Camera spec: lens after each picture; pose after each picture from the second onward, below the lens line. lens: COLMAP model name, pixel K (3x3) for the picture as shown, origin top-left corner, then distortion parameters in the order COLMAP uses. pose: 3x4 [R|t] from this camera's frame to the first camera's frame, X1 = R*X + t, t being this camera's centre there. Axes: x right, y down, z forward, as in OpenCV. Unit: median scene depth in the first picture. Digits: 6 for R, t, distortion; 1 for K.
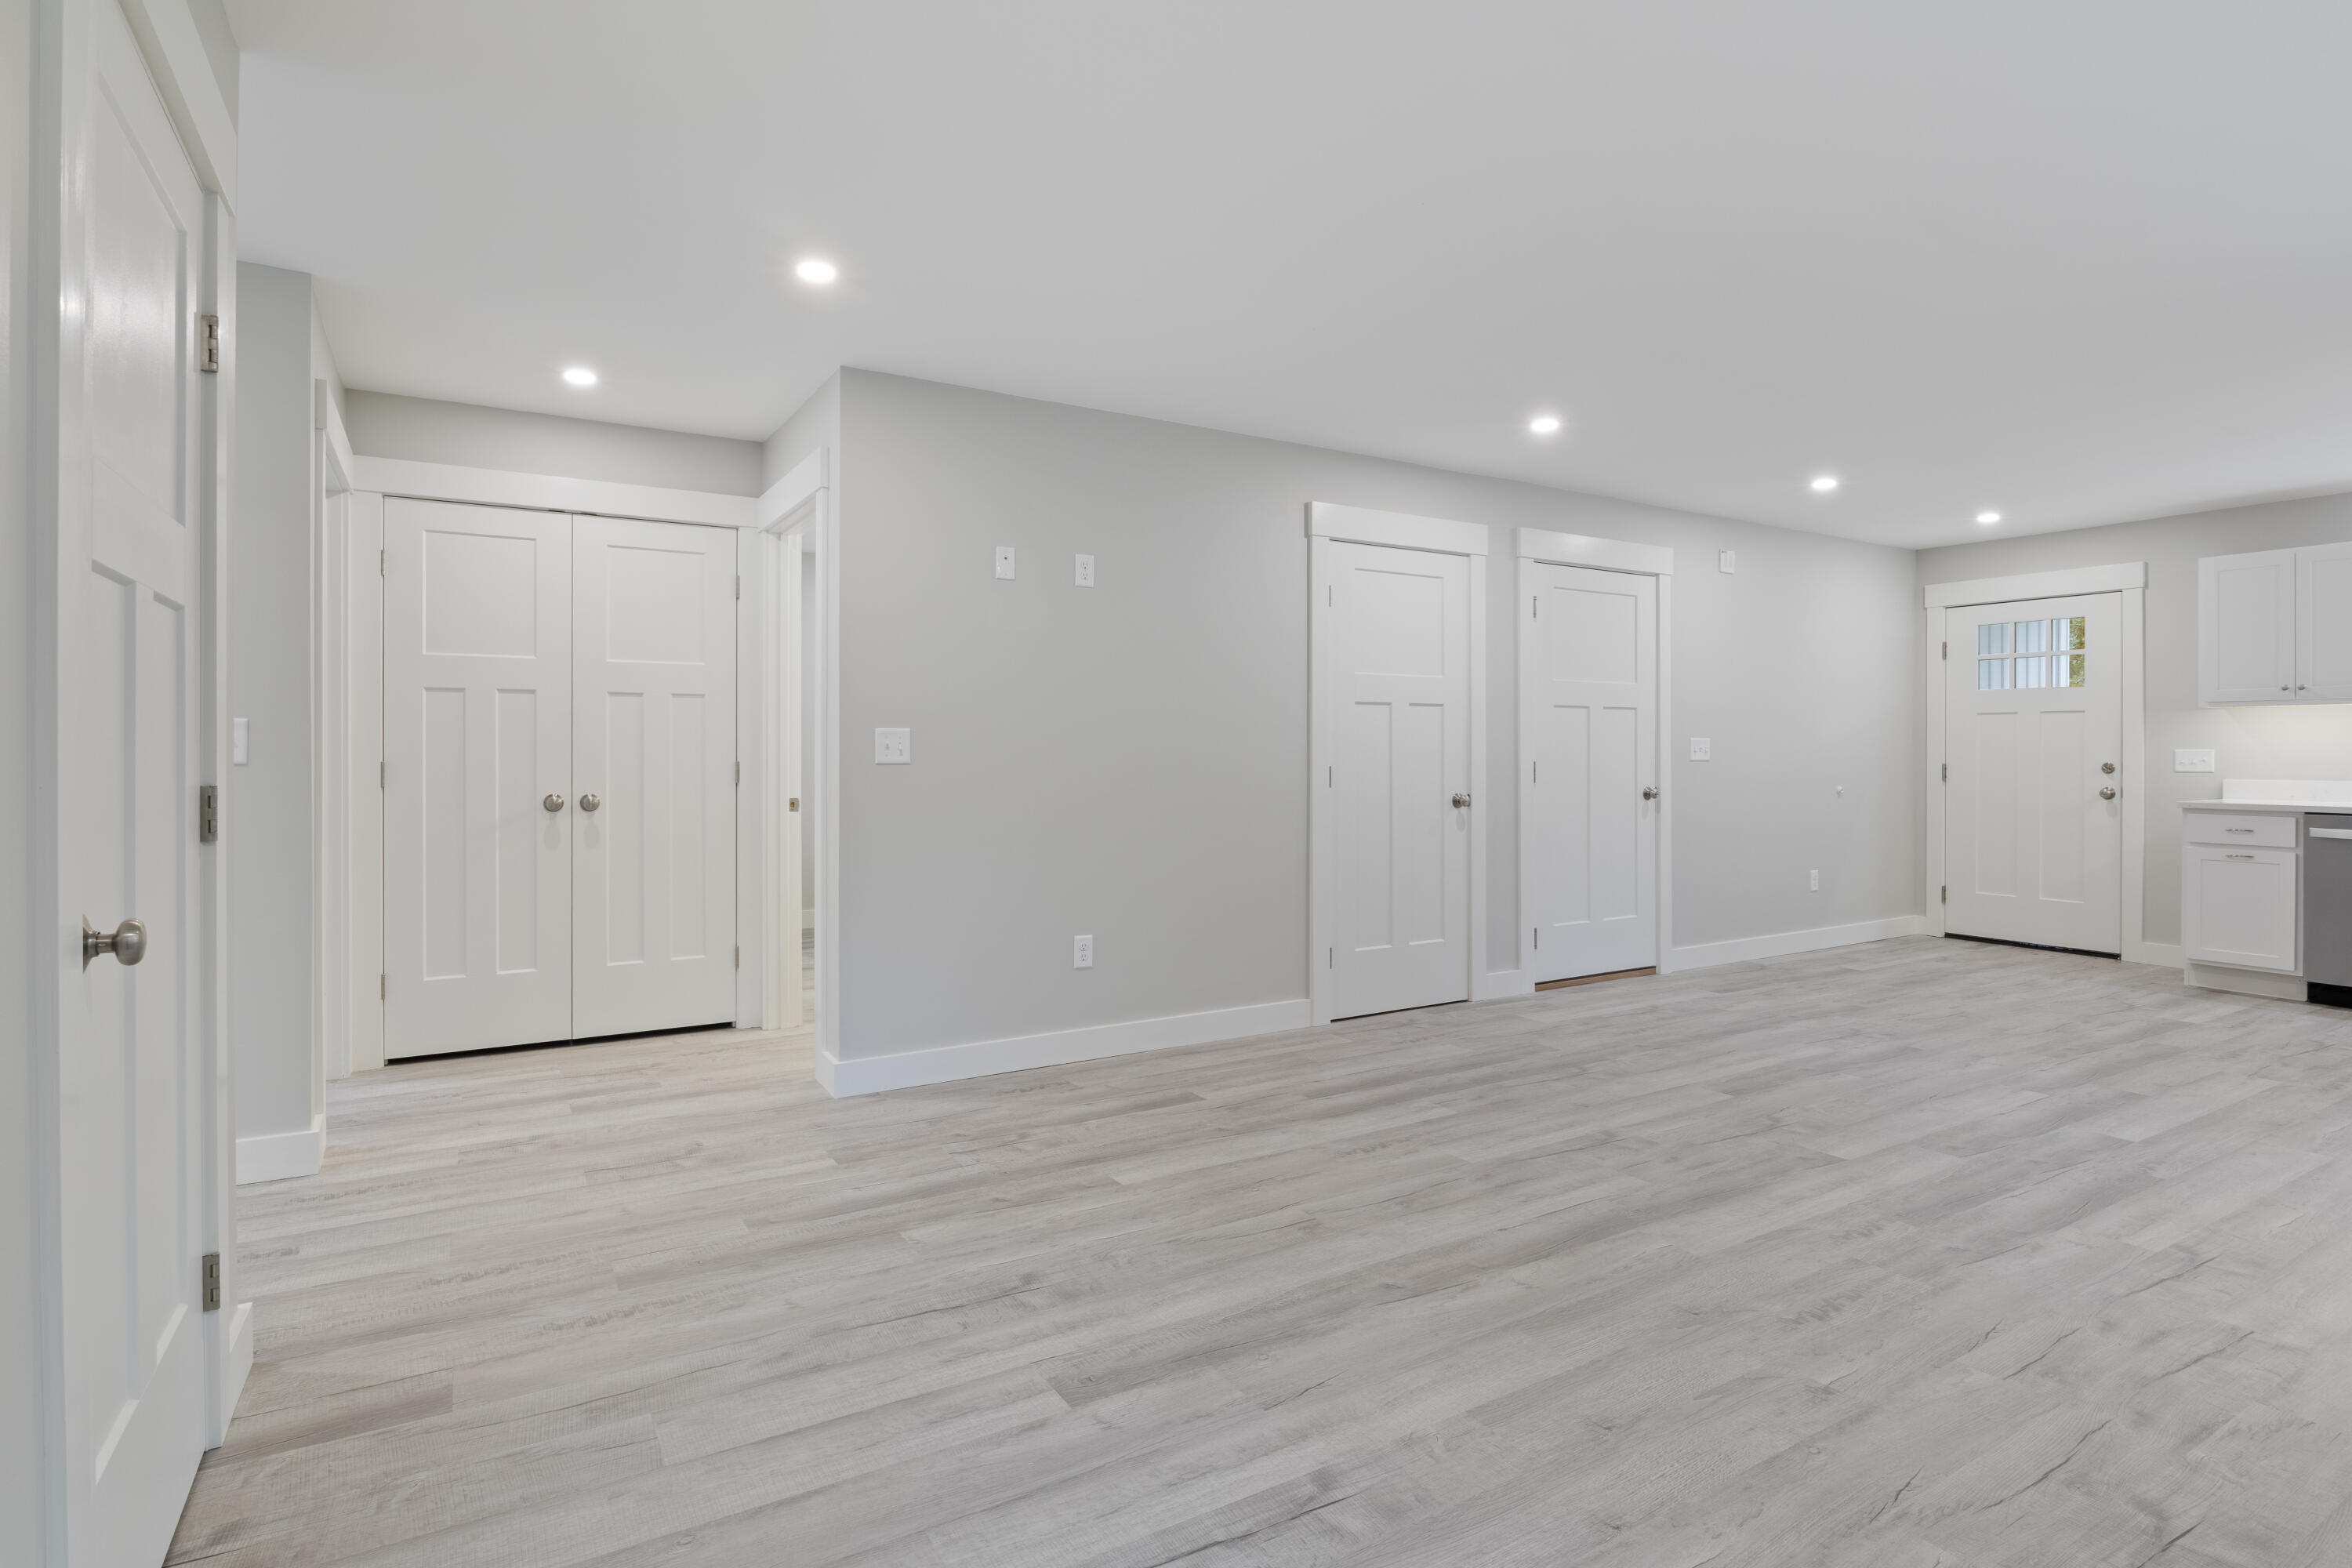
lens RADIAL K [[1183.6, 0, 1156.8], [0, 1183.6, 752.5], [0, 0, 1]] dist [-0.009781, -0.001052]
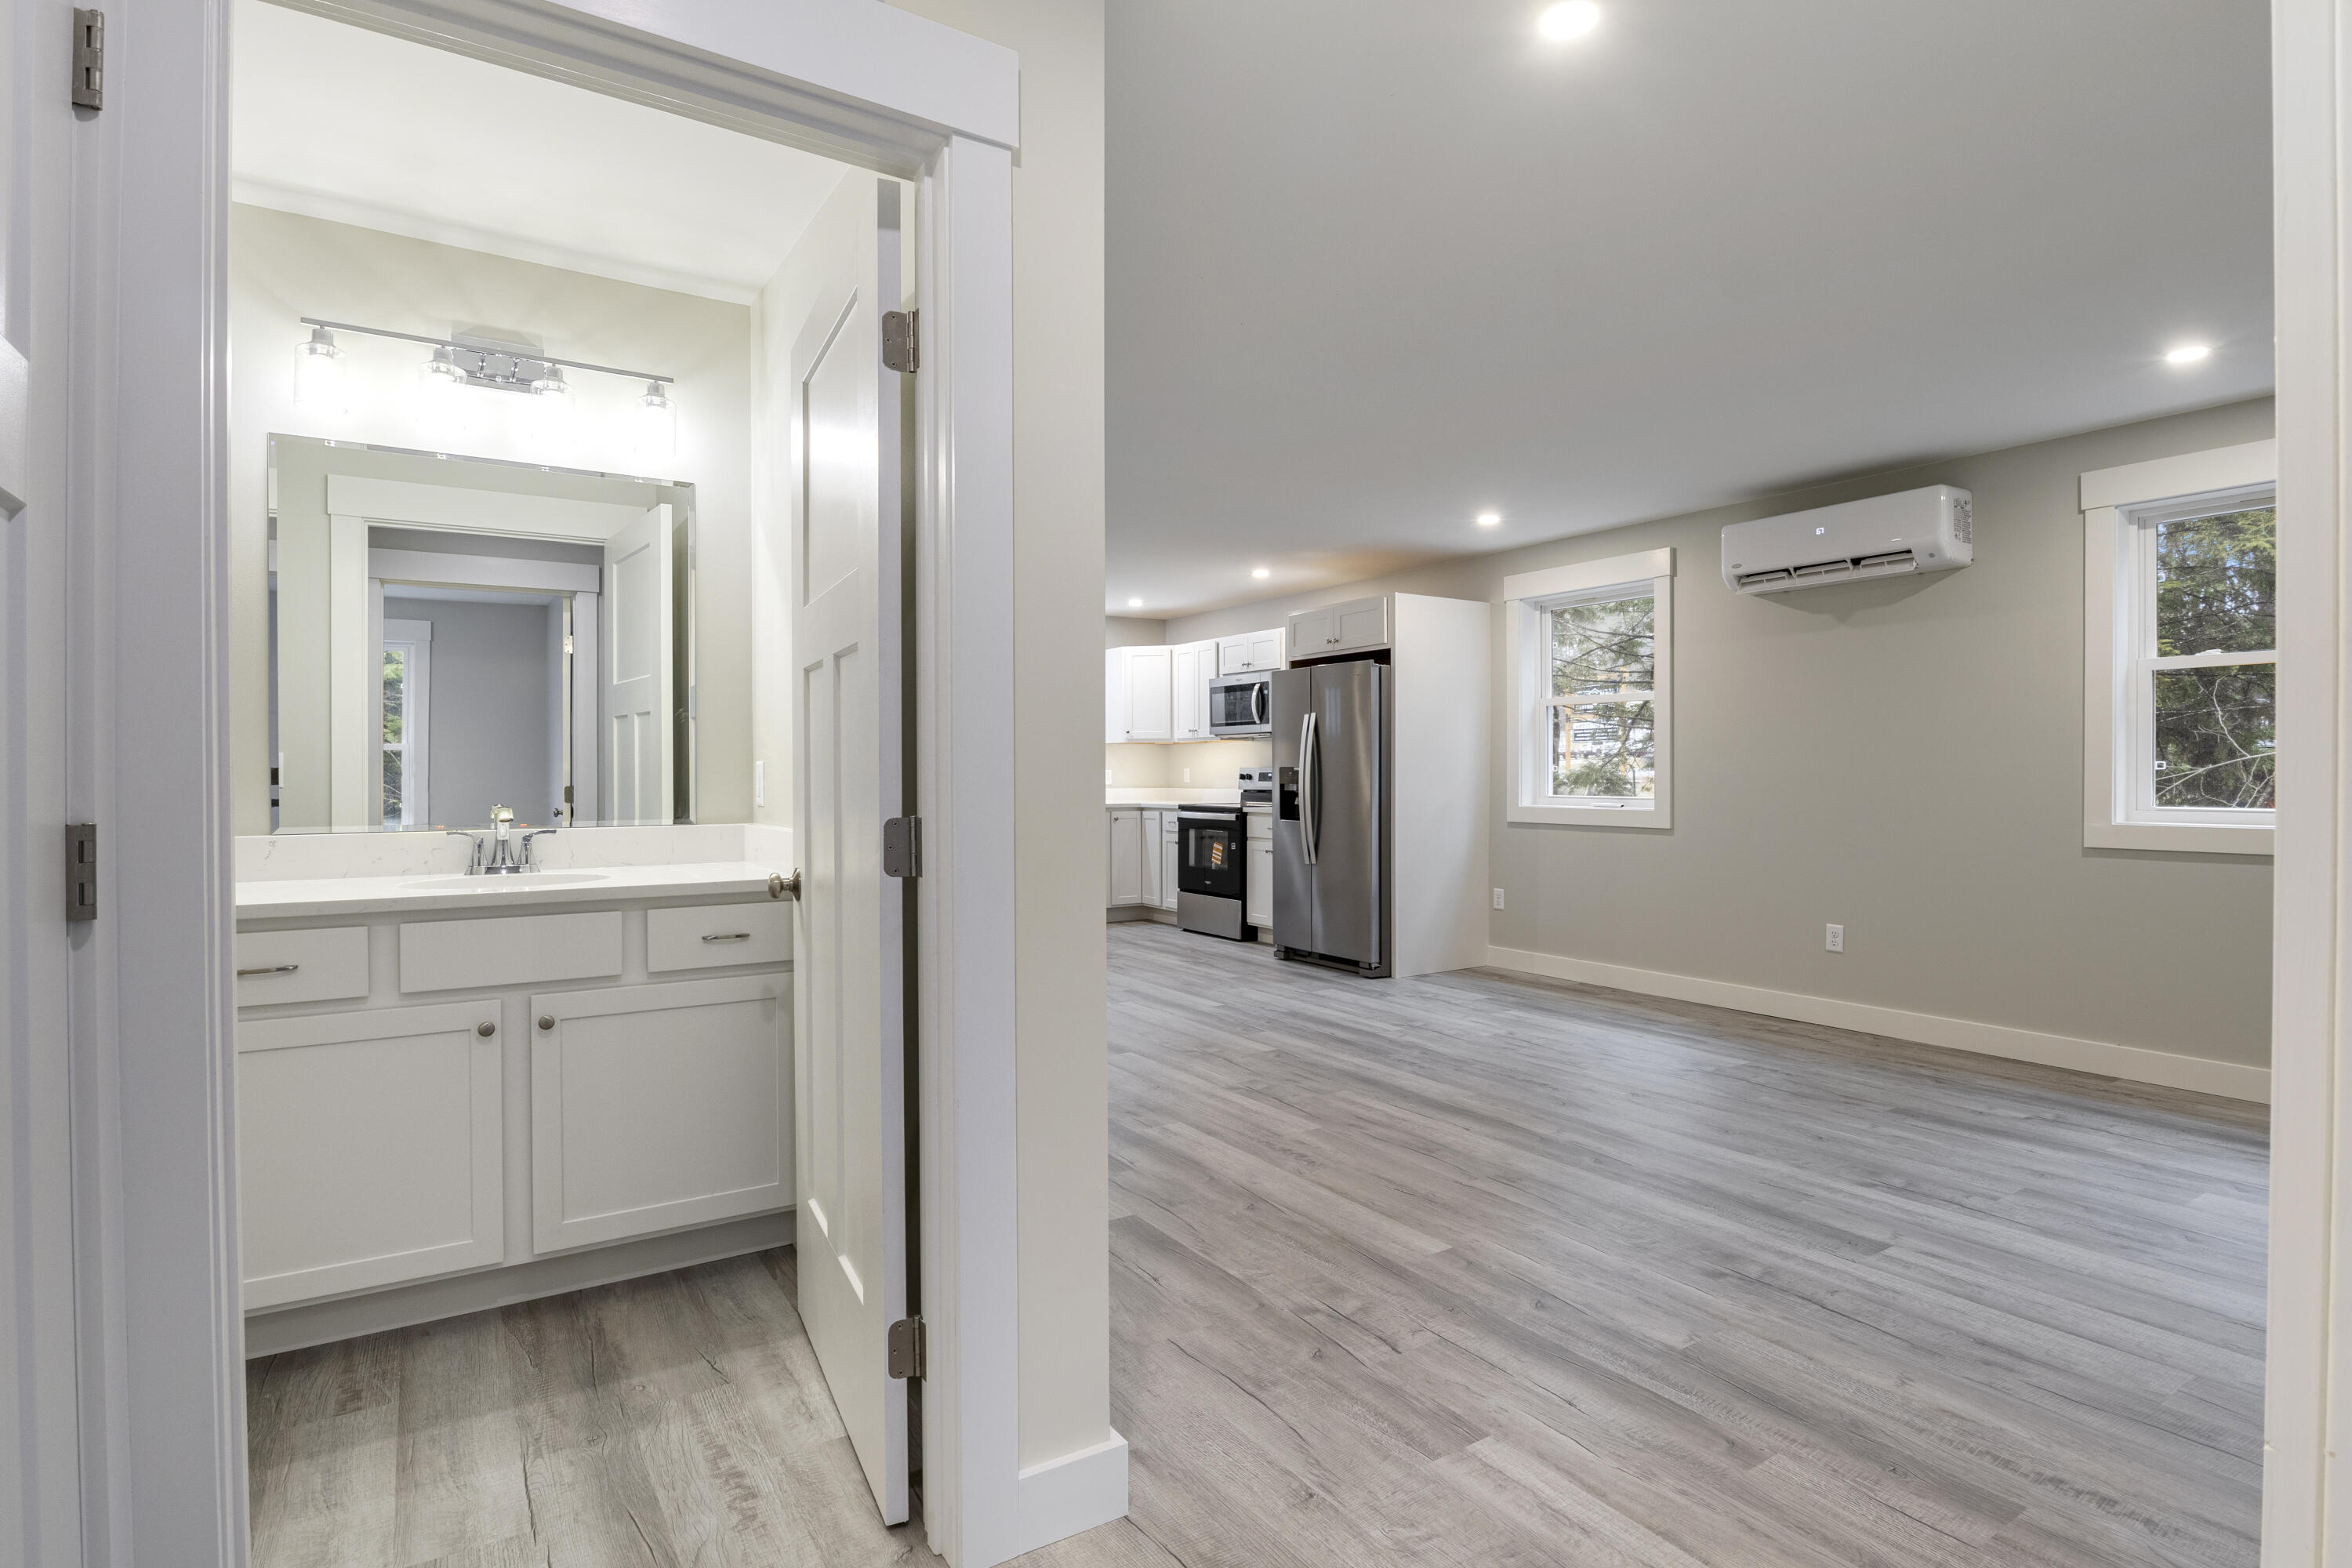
lens RADIAL K [[1183.6, 0, 1194.6], [0, 1183.6, 773.7], [0, 0, 1]] dist [-0.009781, -0.001052]
pose [[-0.057112, -0.003445, 0.998362, -0.911021], [0.001745, 0.999992, 0.003550, -0.003491], [-0.998366, 0.001945, -0.057106, 1.230501]]
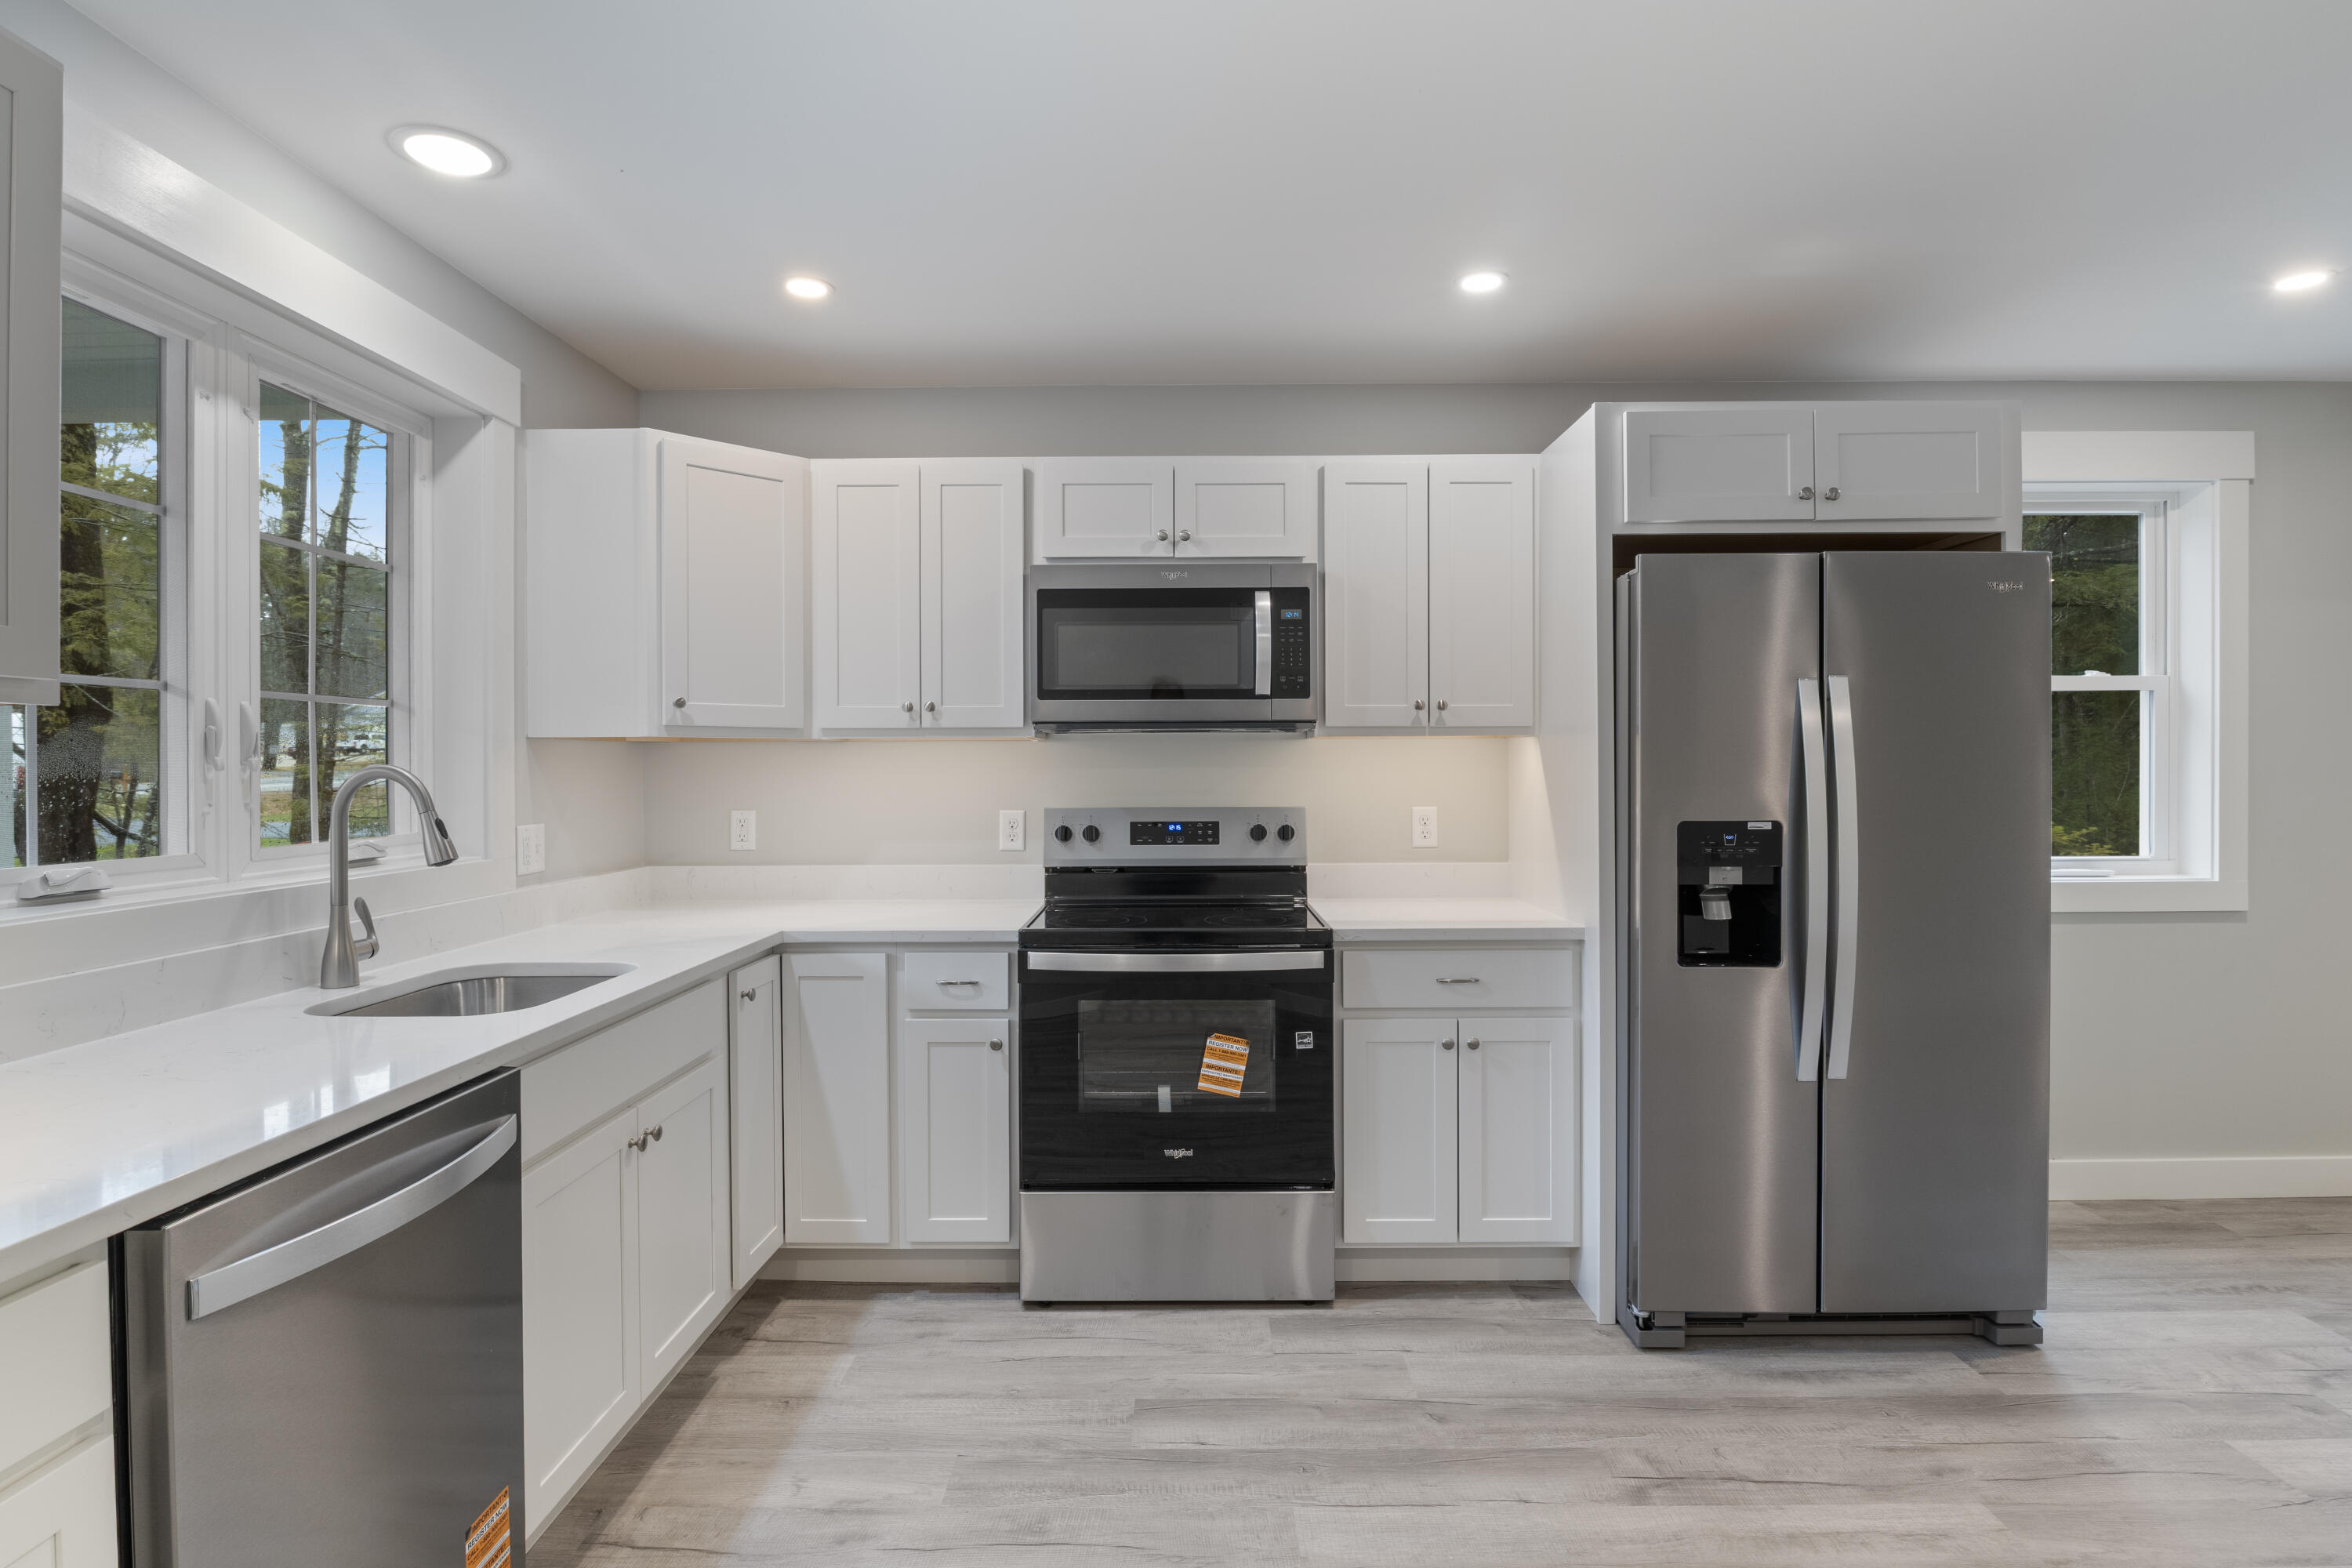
lens RADIAL K [[1183.6, 0, 1179.6], [0, 1183.6, 772.8], [0, 0, 1]] dist [-0.009781, -0.001052]
pose [[-0.858968, -0.000140, 0.512029, 1.190903], [0.003286, 0.999978, 0.005785, -0.046560], [-0.512018, 0.006651, -0.858949, 1.804440]]
